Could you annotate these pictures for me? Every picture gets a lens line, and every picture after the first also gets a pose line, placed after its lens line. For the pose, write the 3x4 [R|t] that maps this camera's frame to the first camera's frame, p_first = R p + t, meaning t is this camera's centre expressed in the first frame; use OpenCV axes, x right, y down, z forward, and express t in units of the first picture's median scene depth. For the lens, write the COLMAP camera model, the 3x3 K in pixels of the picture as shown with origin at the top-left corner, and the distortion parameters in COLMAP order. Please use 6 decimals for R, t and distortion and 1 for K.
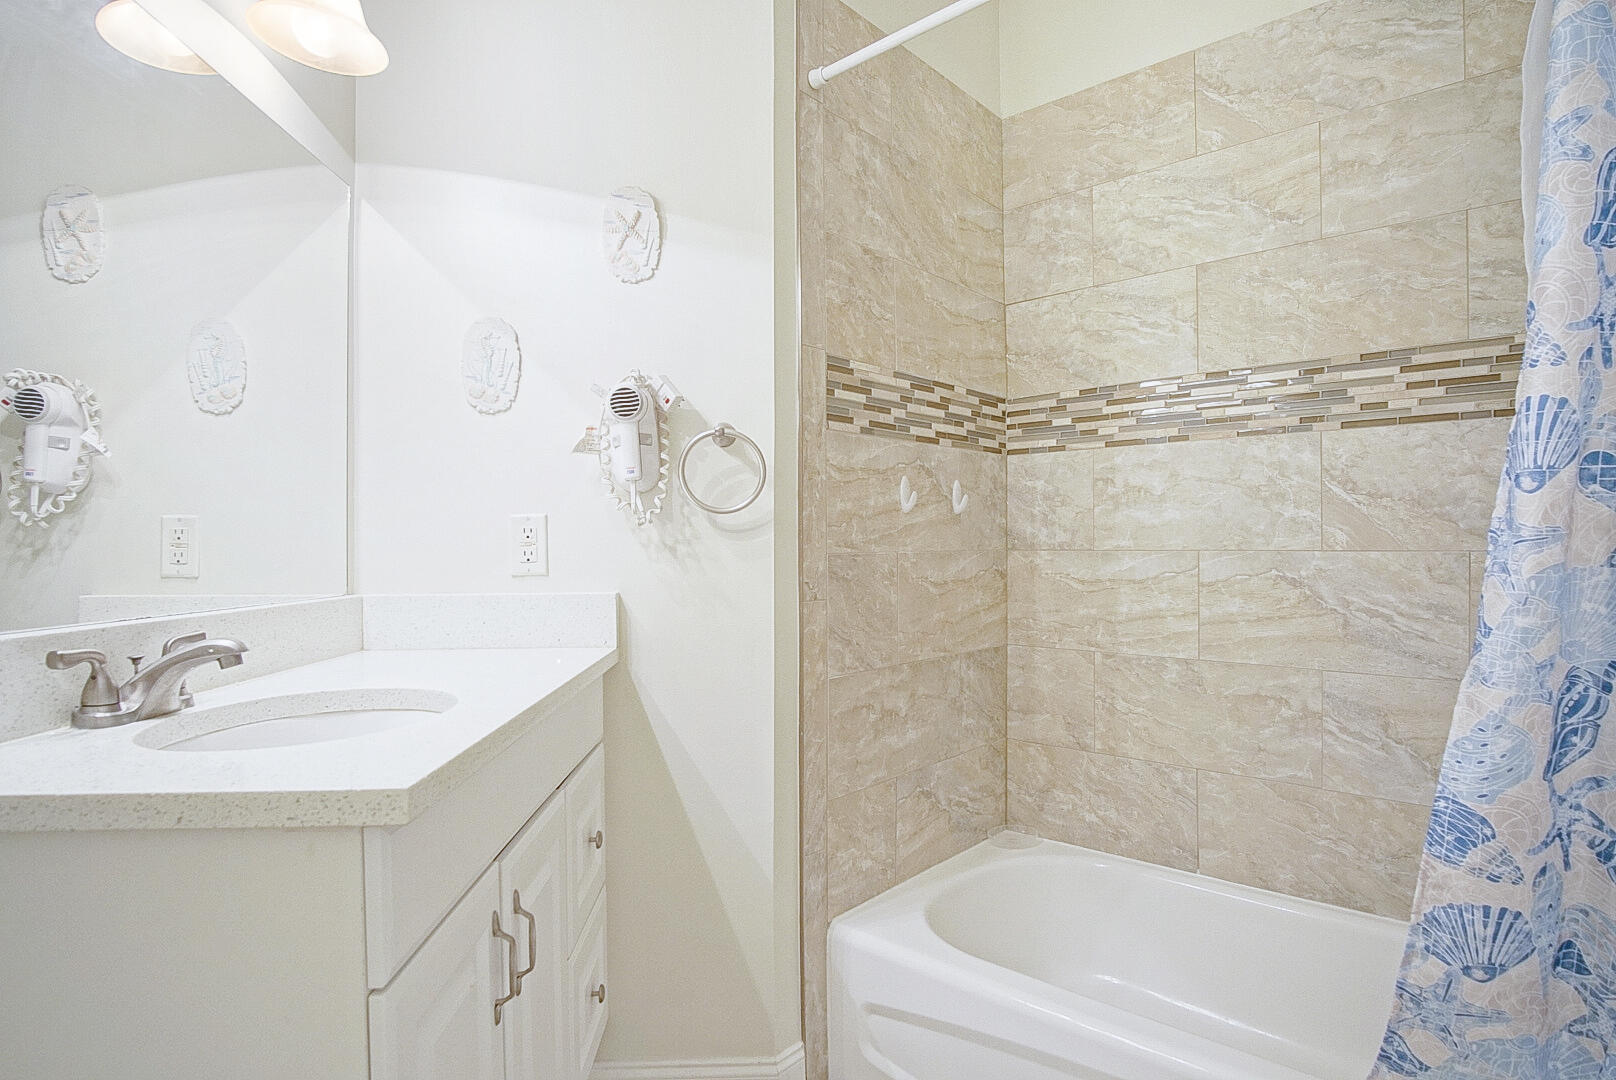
lens RADIAL K [[869.2, 0, 813.0], [0, 869.2, 541.3], [0, 0, 1]] dist [-0.027905, 0.004616]
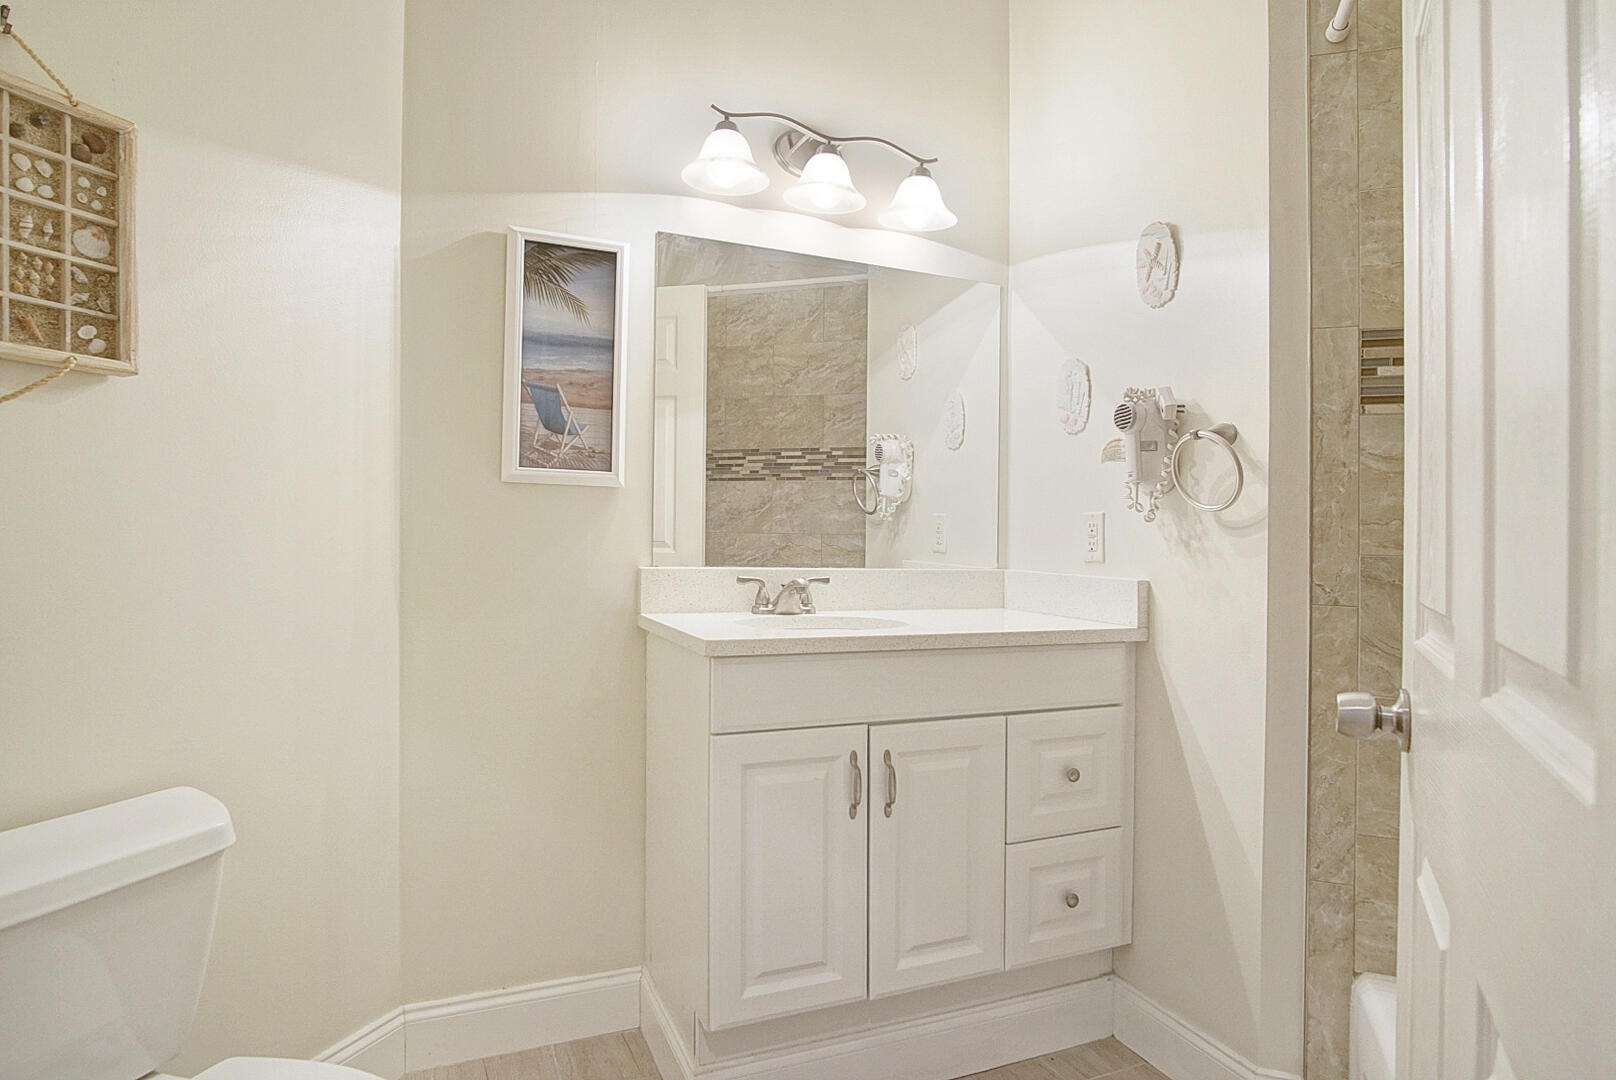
lens RADIAL K [[869.2, 0, 812.2], [0, 869.2, 532.7], [0, 0, 1]] dist [-0.027905, 0.004616]
pose [[0.365974, 0.017816, -0.930454, 0.673486], [-0.018553, 0.999758, 0.011846, -0.009187], [0.930440, 0.012928, 0.366216, 0.170455]]
